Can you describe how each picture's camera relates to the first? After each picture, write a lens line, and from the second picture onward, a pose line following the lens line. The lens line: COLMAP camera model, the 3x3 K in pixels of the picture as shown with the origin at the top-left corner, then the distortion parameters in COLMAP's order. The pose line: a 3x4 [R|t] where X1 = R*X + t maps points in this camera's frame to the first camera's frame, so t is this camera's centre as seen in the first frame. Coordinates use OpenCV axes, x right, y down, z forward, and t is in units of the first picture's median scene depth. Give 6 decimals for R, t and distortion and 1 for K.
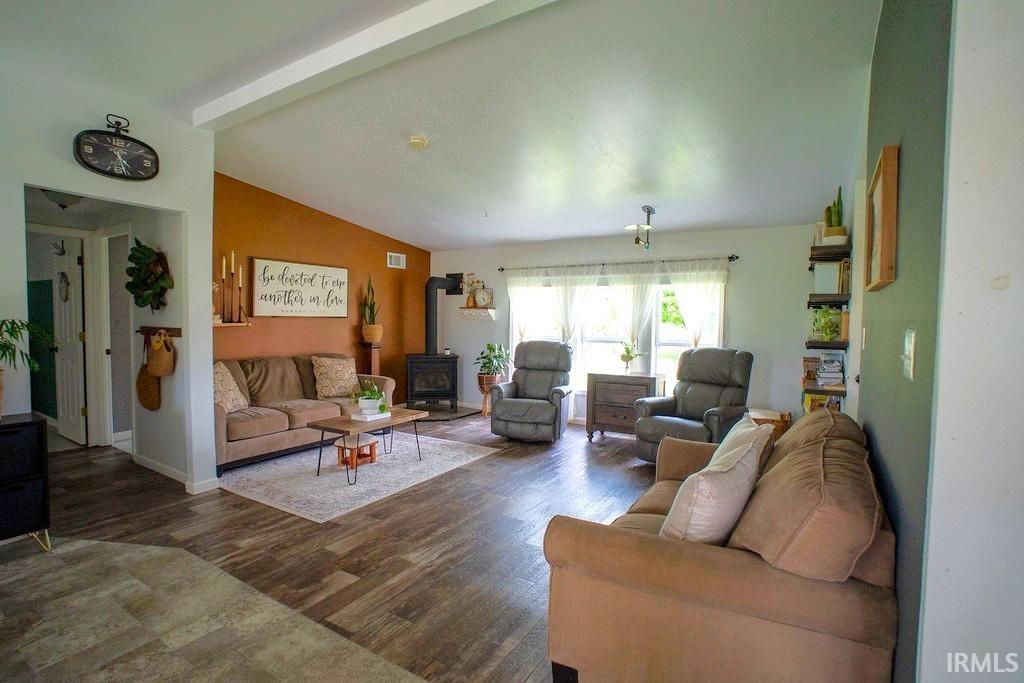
lens RADIAL K [[493.1, 0, 512.0], [0, 493.1, 341.5], [0, 0, 1]] dist [-0.071028, 0.028811]
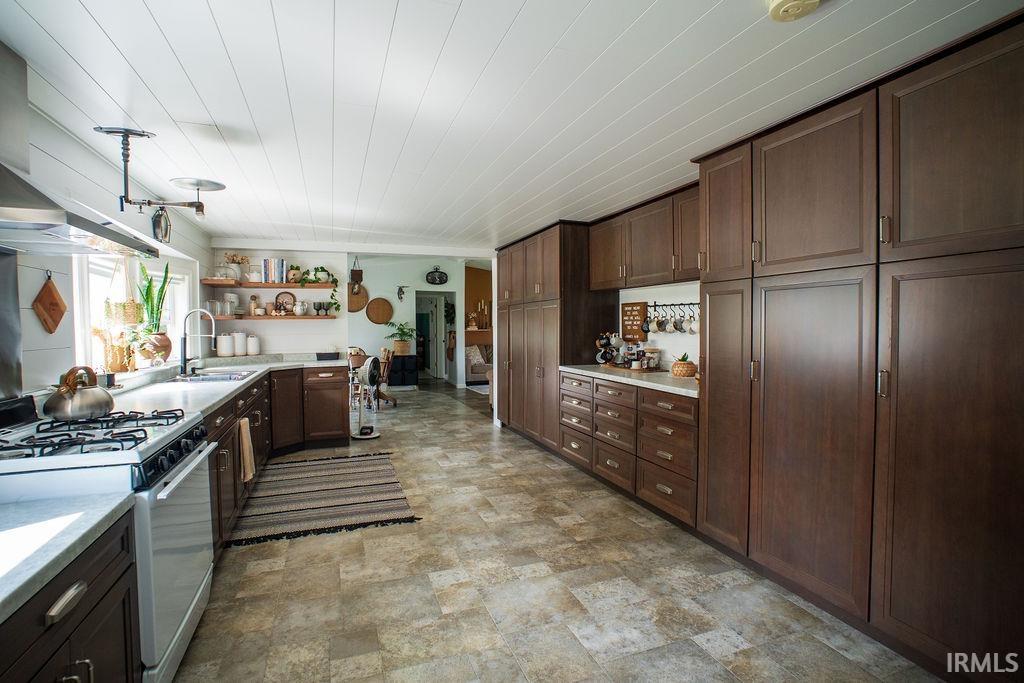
lens RADIAL K [[493.1, 0, 512.0], [0, 493.1, 341.5], [0, 0, 1]] dist [-0.071028, 0.028811]
pose [[0.789894, 0.001231, -0.613242, 0.976103], [-0.014538, 0.999755, -0.016720, 0.056674], [0.613071, 0.022122, 0.789718, -0.793317]]
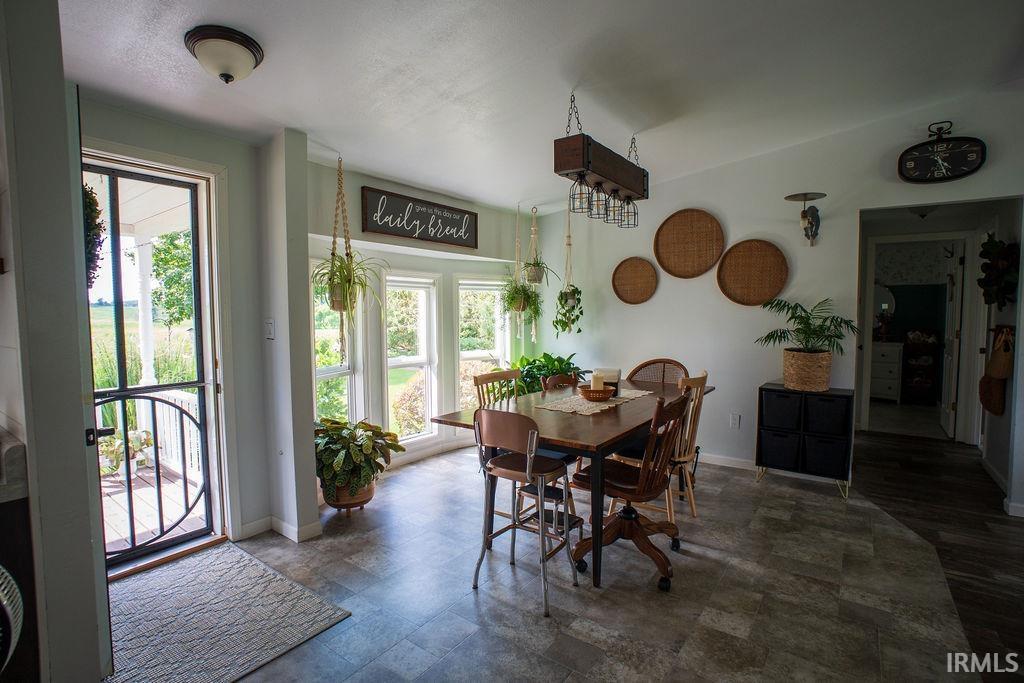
lens RADIAL K [[493.1, 0, 512.0], [0, 493.1, 341.5], [0, 0, 1]] dist [-0.071028, 0.028811]
pose [[-0.065906, 0.046643, -0.996735, 0.171901], [-0.047081, 0.997649, 0.049799, 0.000258], [0.996714, 0.050209, -0.063555, 0.084973]]
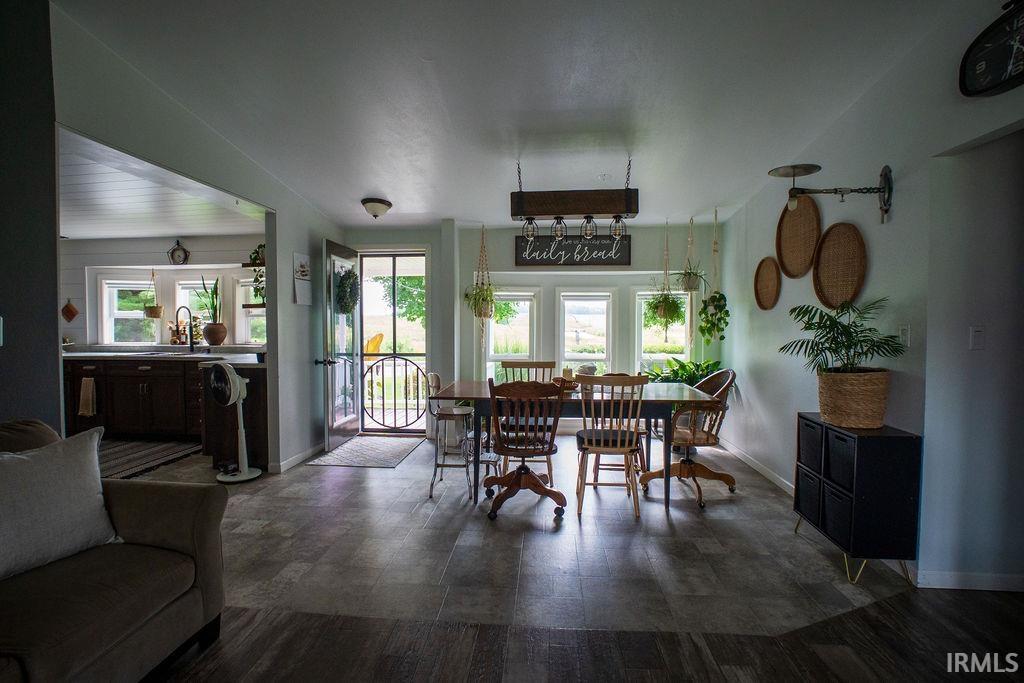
lens RADIAL K [[493.1, 0, 512.0], [0, 493.1, 341.5], [0, 0, 1]] dist [-0.071028, 0.028811]
pose [[-0.885212, 0.002582, -0.465180, -0.004314], [-0.036702, 0.996480, 0.075373, -0.026472], [0.463737, 0.083794, -0.882001, 0.738496]]
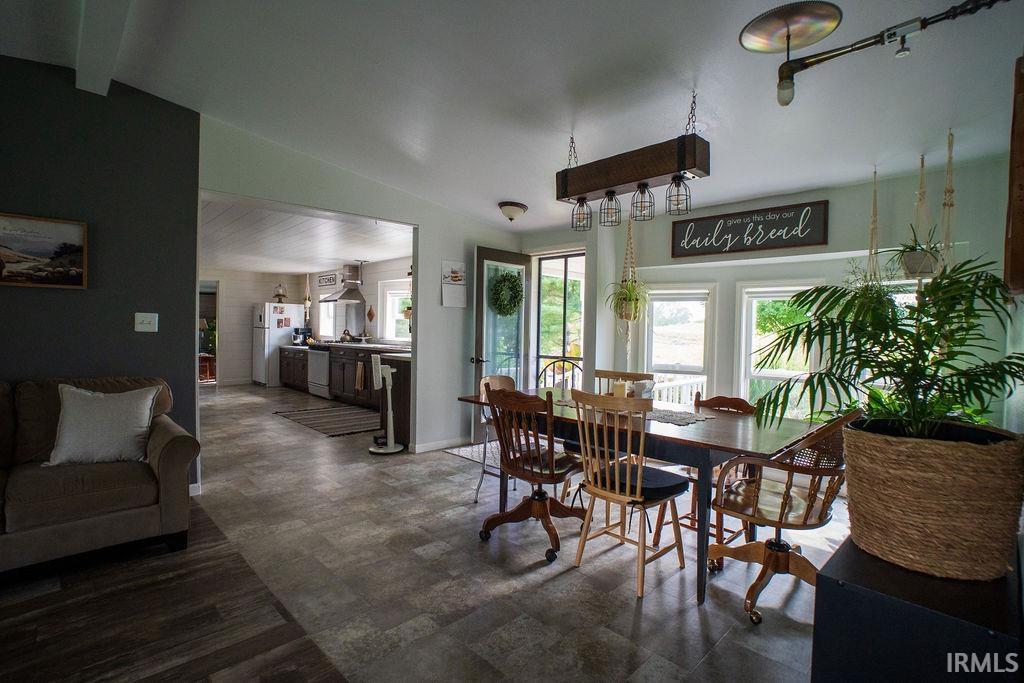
lens RADIAL K [[493.1, 0, 512.0], [0, 493.1, 341.5], [0, 0, 1]] dist [-0.071028, 0.028811]
pose [[-0.972015, -0.037566, 0.231897, -0.414413], [-0.018892, 0.996434, 0.082229, -0.026829], [-0.234160, 0.075547, -0.969258, 0.716722]]
